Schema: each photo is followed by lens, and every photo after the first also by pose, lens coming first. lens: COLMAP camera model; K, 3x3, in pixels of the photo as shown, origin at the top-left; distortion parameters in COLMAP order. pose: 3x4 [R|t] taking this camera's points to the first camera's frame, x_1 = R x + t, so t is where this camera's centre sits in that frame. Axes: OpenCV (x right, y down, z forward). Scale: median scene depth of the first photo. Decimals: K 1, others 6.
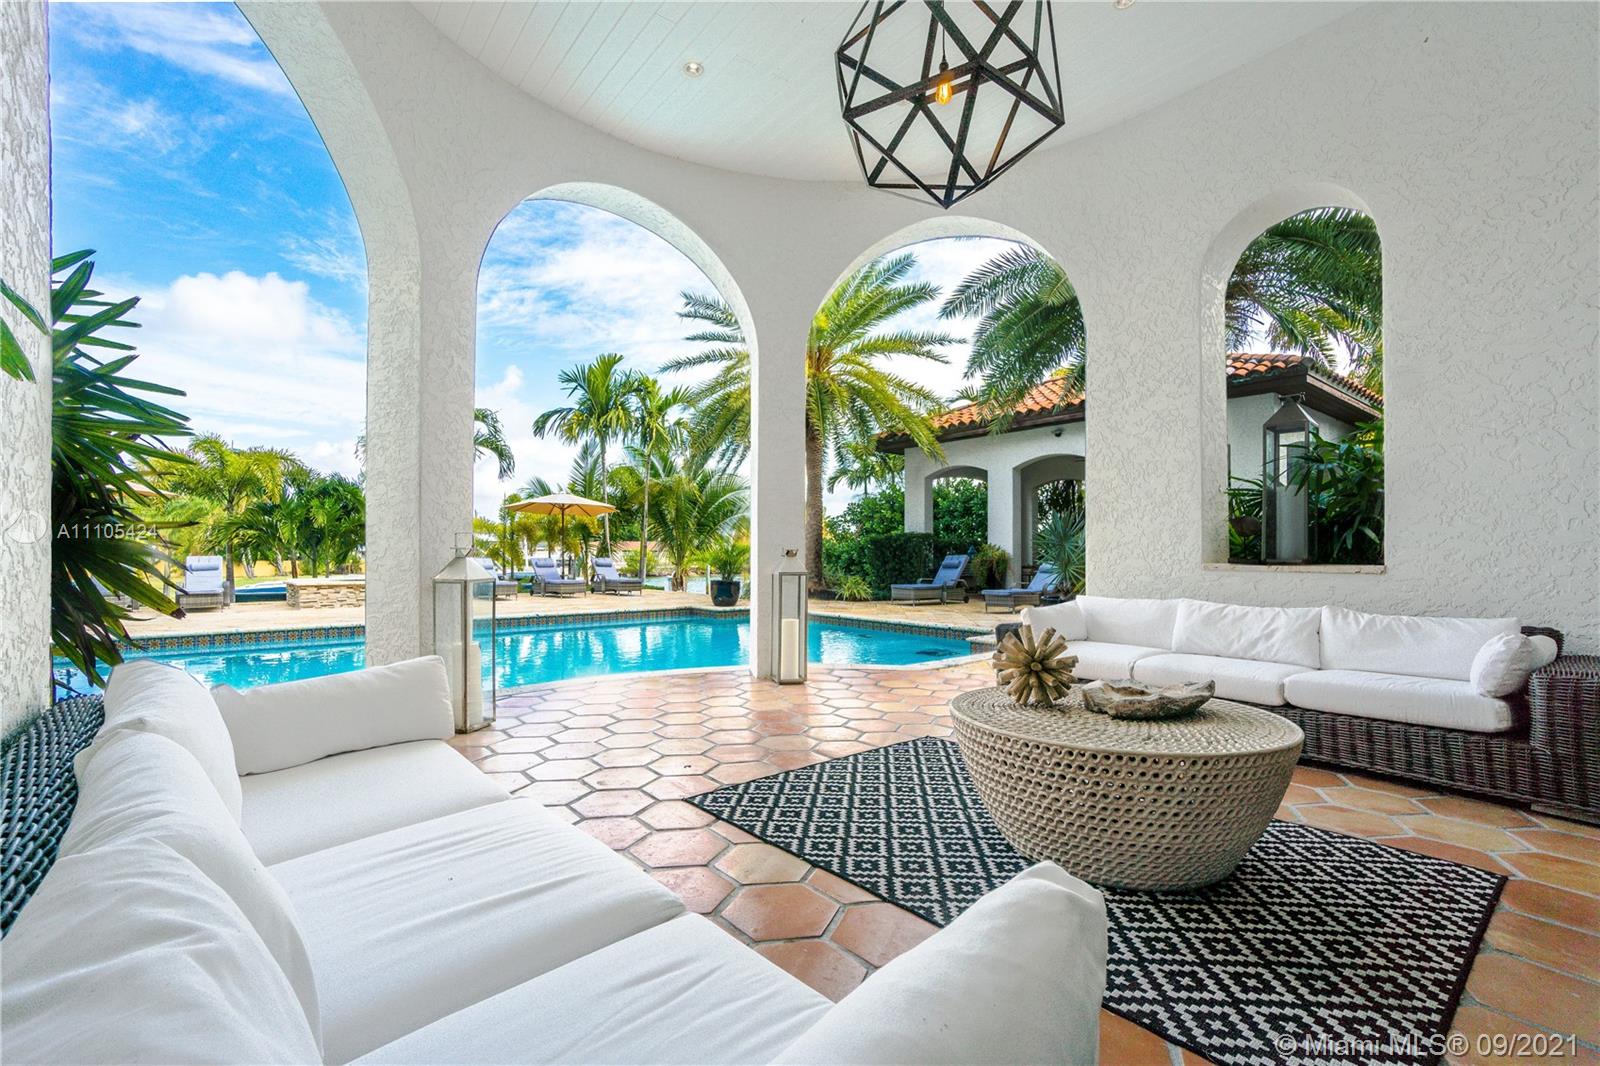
lens RADIAL K [[722.3, 0, 809.7], [0, 722.3, 540.7], [0, 0, 1]] dist [-0.018158, -0.000505]
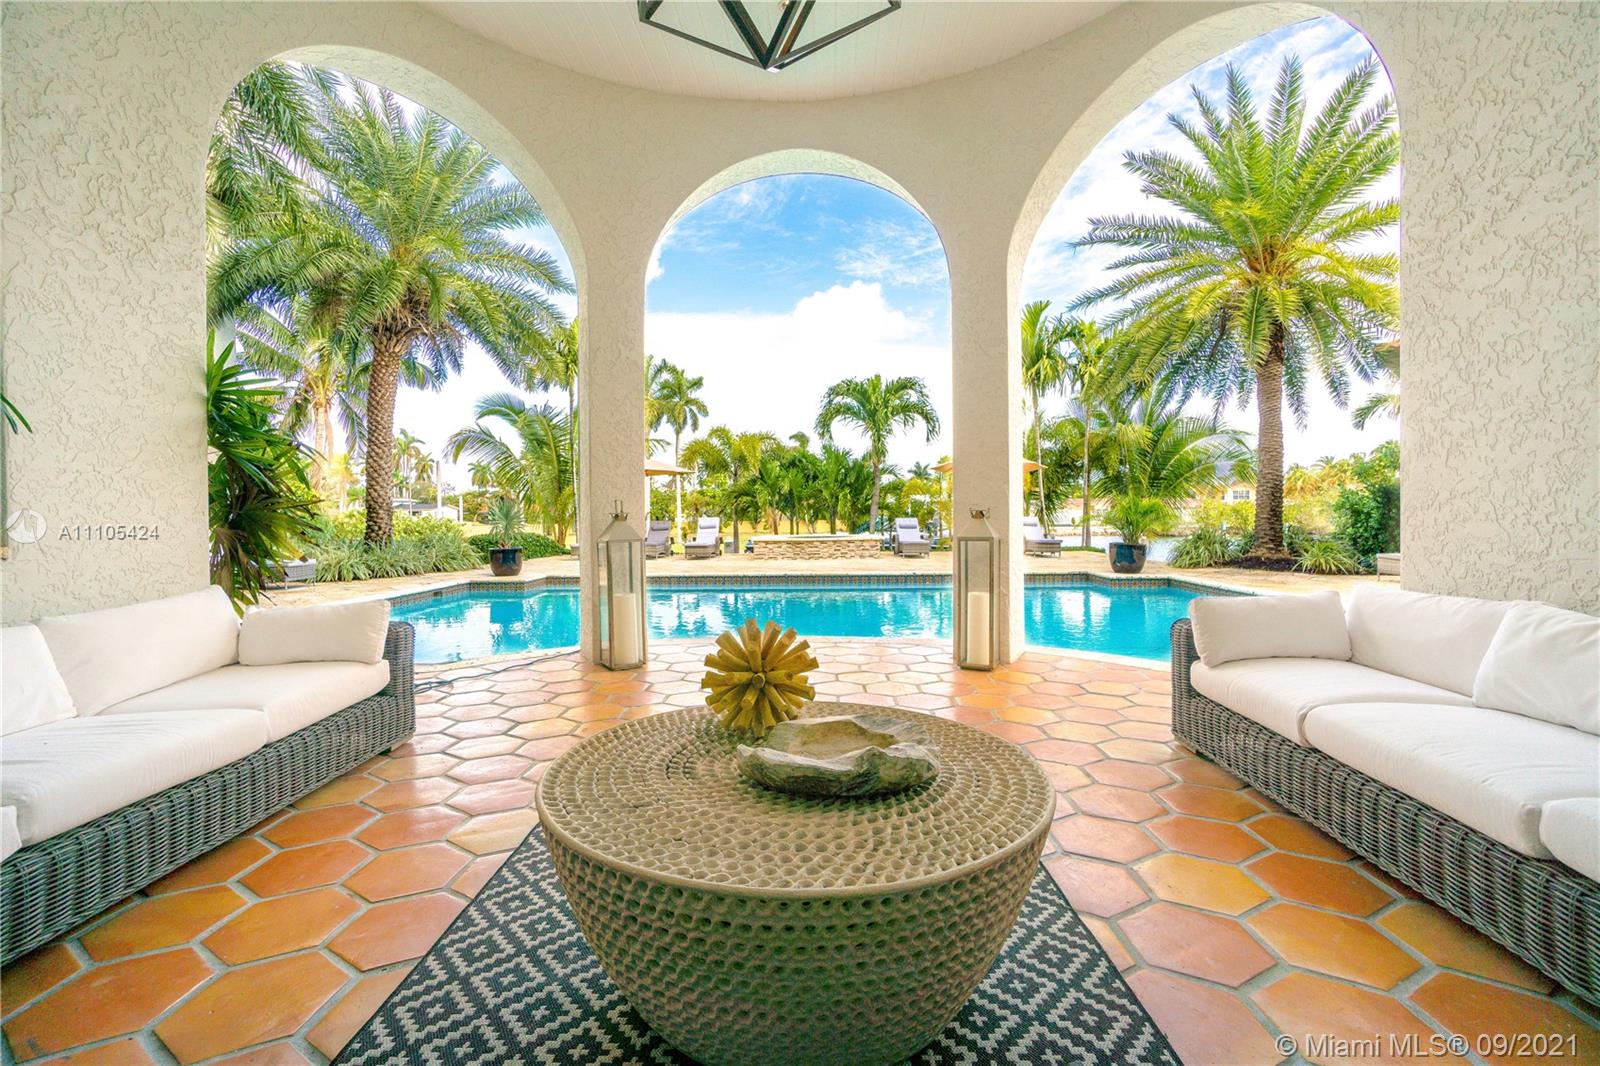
lens RADIAL K [[722.3, 0, 809.7], [0, 722.3, 540.7], [0, 0, 1]] dist [-0.018158, -0.000505]
pose [[0.762874, 0.017443, -0.646311, 0.150275], [0.019728, 0.998543, 0.050235, 0.000969], [0.646246, -0.051074, 0.761418, 0.097063]]
